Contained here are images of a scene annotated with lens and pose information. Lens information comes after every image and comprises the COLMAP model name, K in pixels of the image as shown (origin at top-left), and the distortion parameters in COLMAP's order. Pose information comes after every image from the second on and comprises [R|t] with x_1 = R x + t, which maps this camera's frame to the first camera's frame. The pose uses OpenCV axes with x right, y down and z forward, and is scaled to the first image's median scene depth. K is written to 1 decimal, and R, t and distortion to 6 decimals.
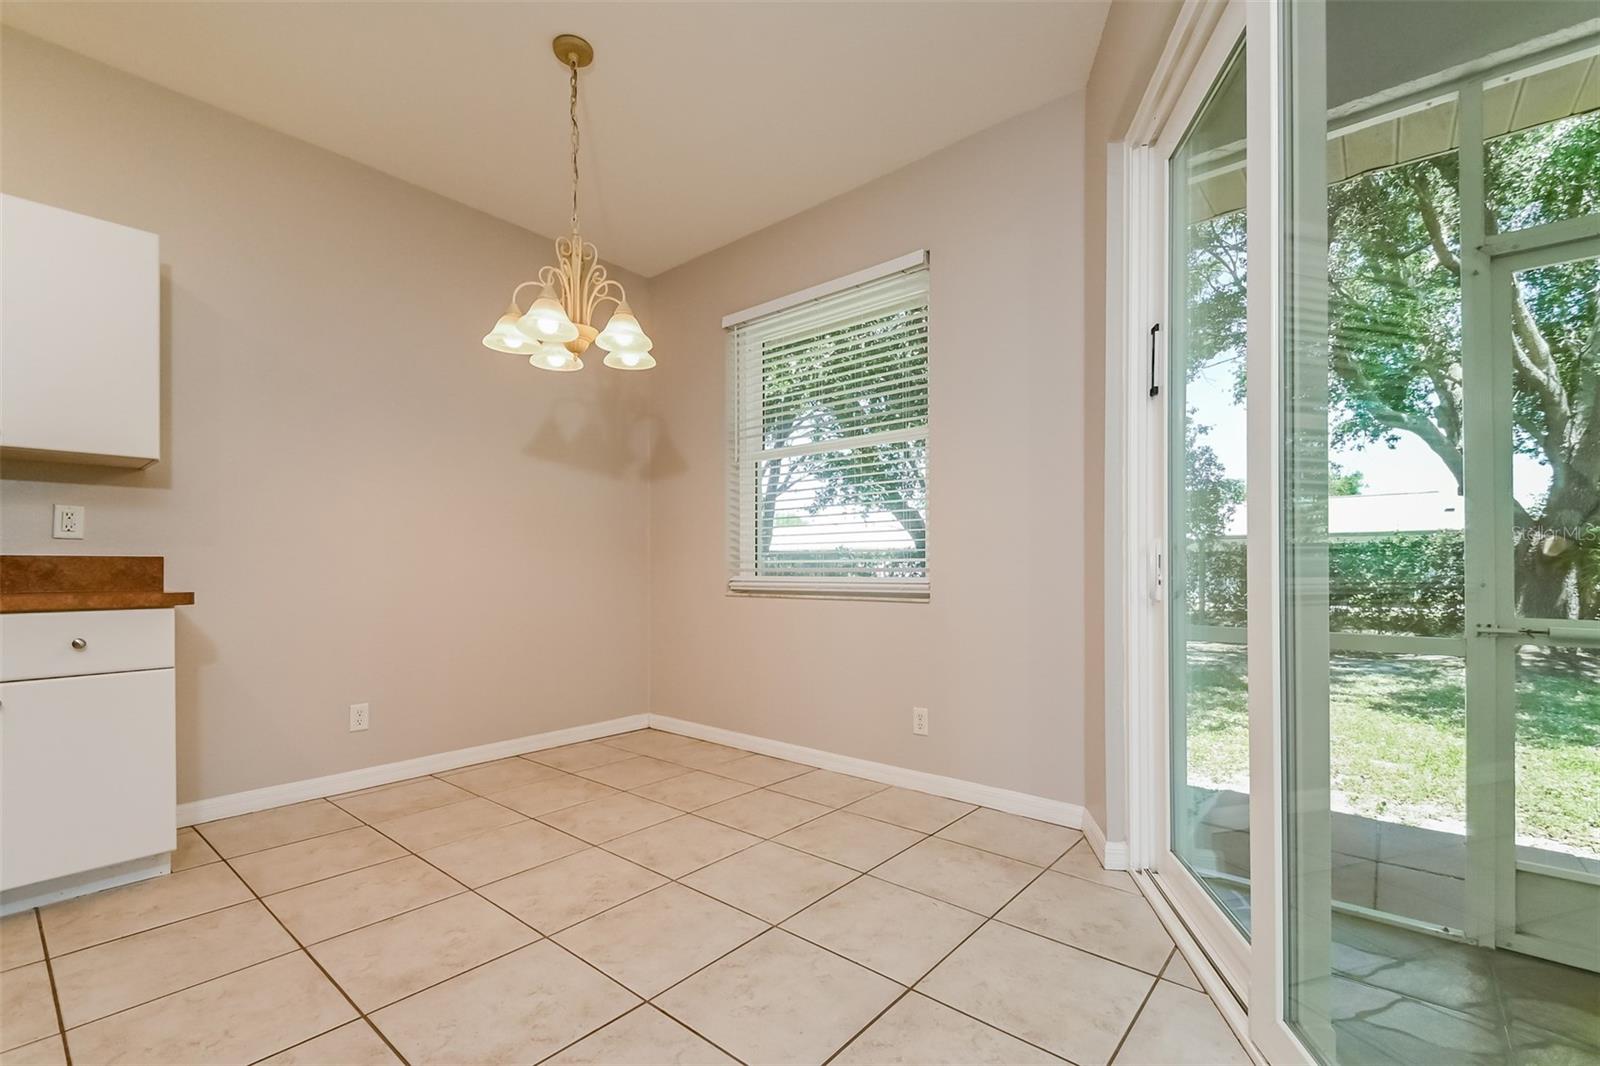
lens RADIAL K [[698.6, 0, 800.3], [0, 698.6, 560.8], [0, 0, 1]] dist [0.015807, -0.000232]
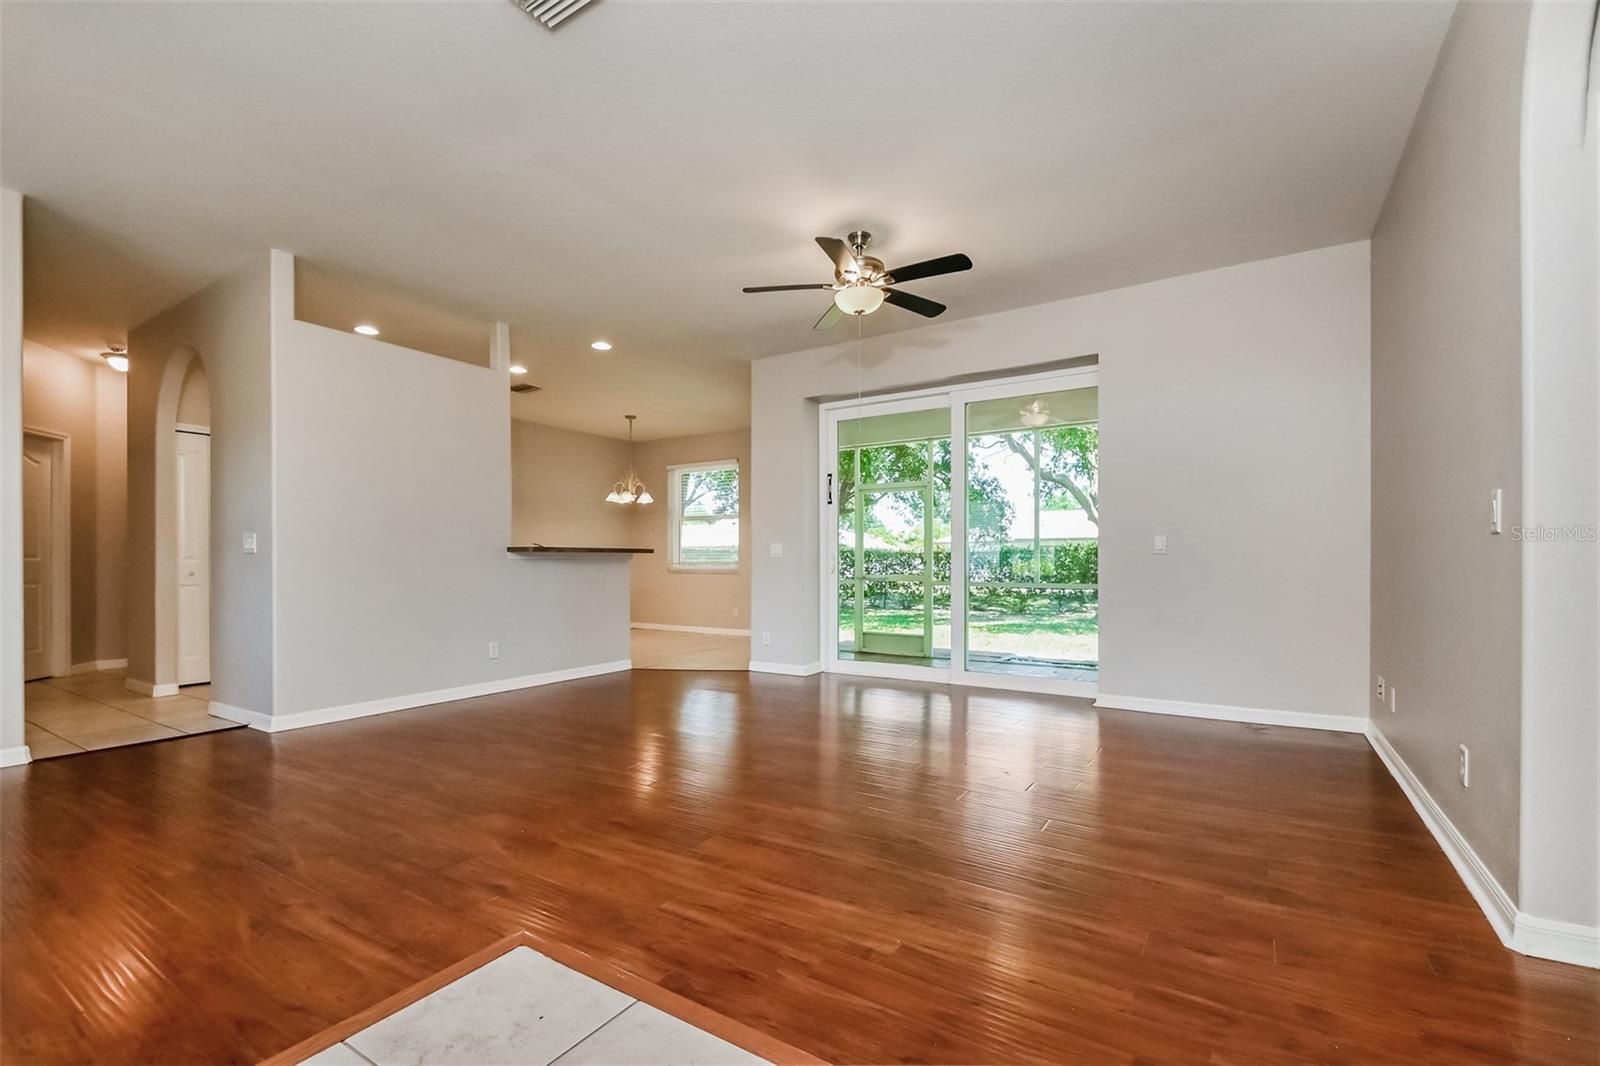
lens RADIAL K [[698.6, 0, 800.3], [0, 698.6, 560.8], [0, 0, 1]] dist [0.015807, -0.000232]
pose [[0.991264, 0.001607, 0.131886, 0.060177], [-0.002631, 0.999968, 0.007589, -0.024454], [-0.131870, -0.007870, 0.991236, -2.547196]]
